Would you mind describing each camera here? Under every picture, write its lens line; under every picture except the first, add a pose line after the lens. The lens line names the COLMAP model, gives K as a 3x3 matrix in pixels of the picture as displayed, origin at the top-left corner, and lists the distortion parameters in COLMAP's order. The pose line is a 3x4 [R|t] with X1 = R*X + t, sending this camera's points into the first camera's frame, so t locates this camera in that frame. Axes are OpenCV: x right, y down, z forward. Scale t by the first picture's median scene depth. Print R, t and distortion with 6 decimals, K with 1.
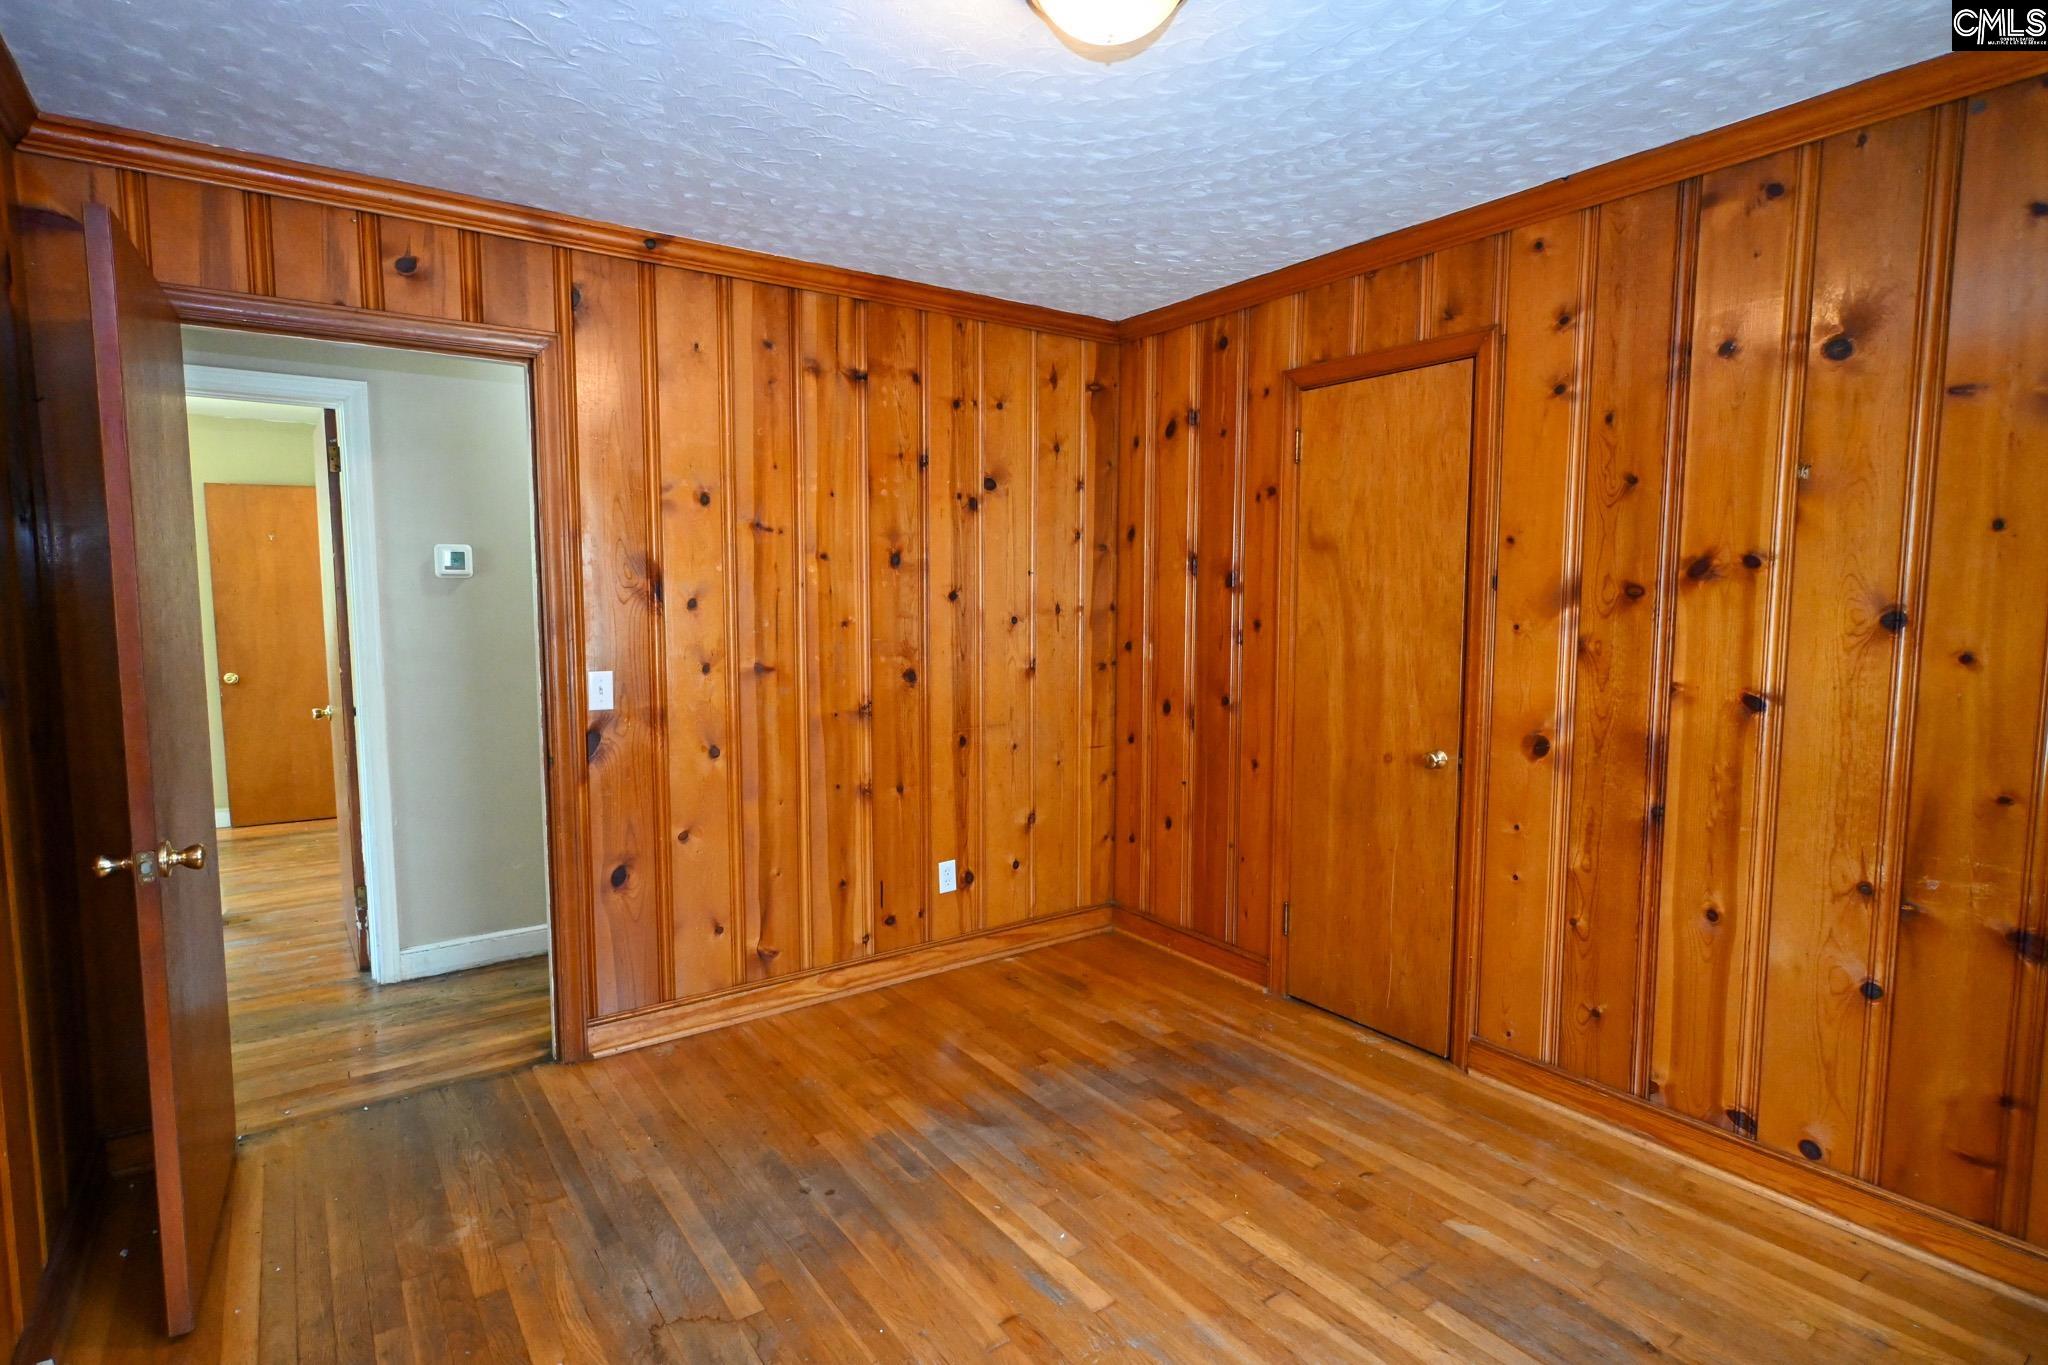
lens RADIAL K [[1033.5, 0, 1030.5], [0, 1033.5, 684.0], [0, 0, 1]] dist [-0.002592, 0.002004]
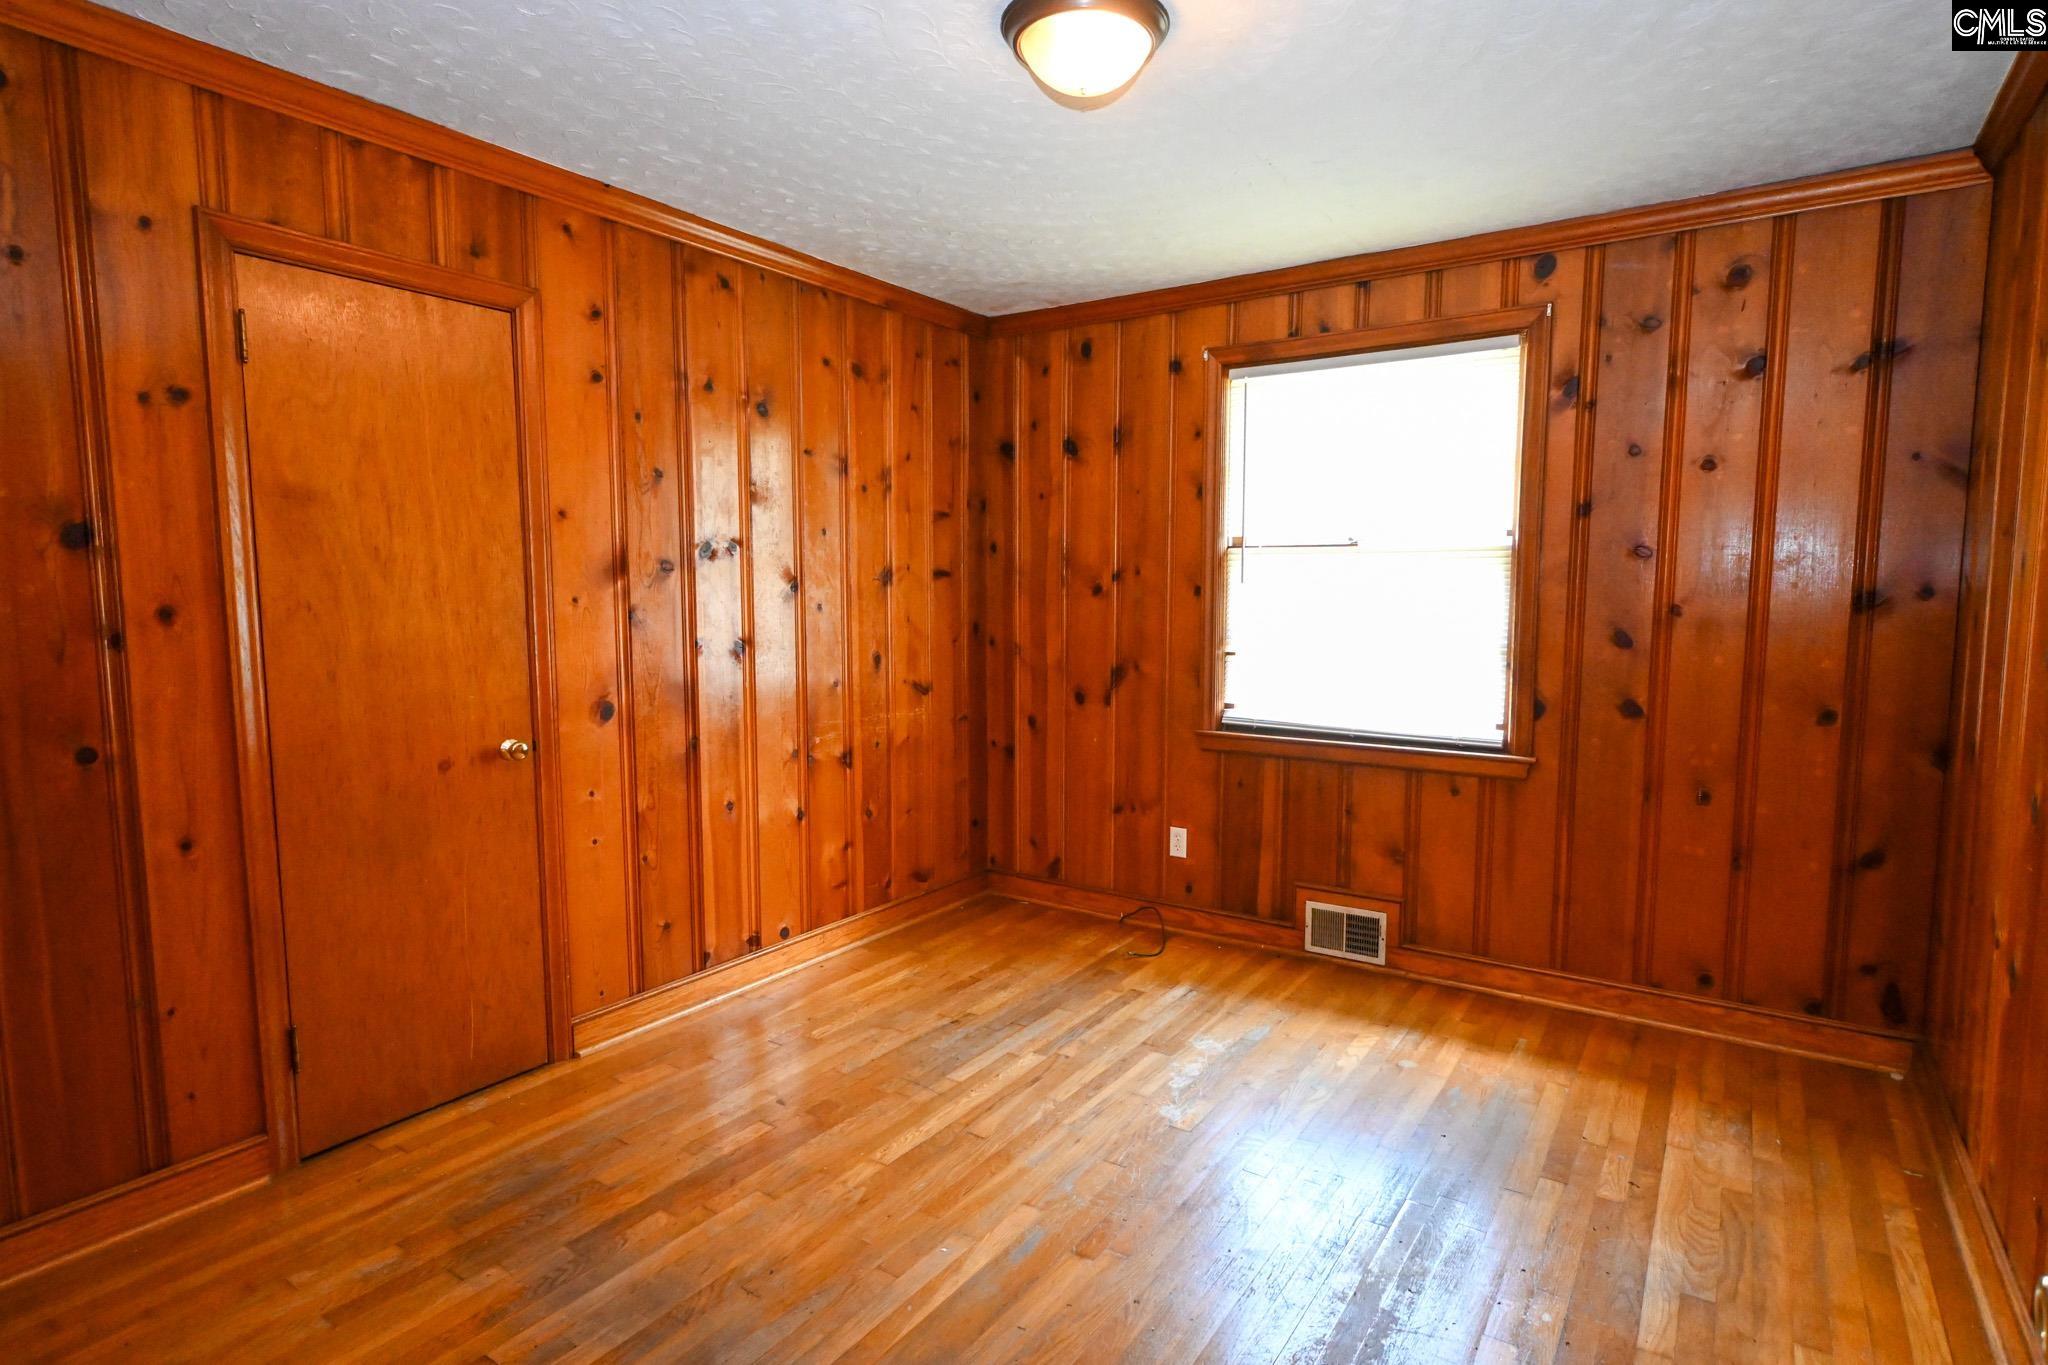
lens RADIAL K [[1033.5, 0, 1030.5], [0, 1033.5, 684.0], [0, 0, 1]] dist [-0.002592, 0.002004]
pose [[-0.327221, -0.084068, 0.941201, -0.666272], [0.091460, 0.988541, 0.120094, -0.056138], [-0.940511, 0.125380, -0.315783, 0.939202]]
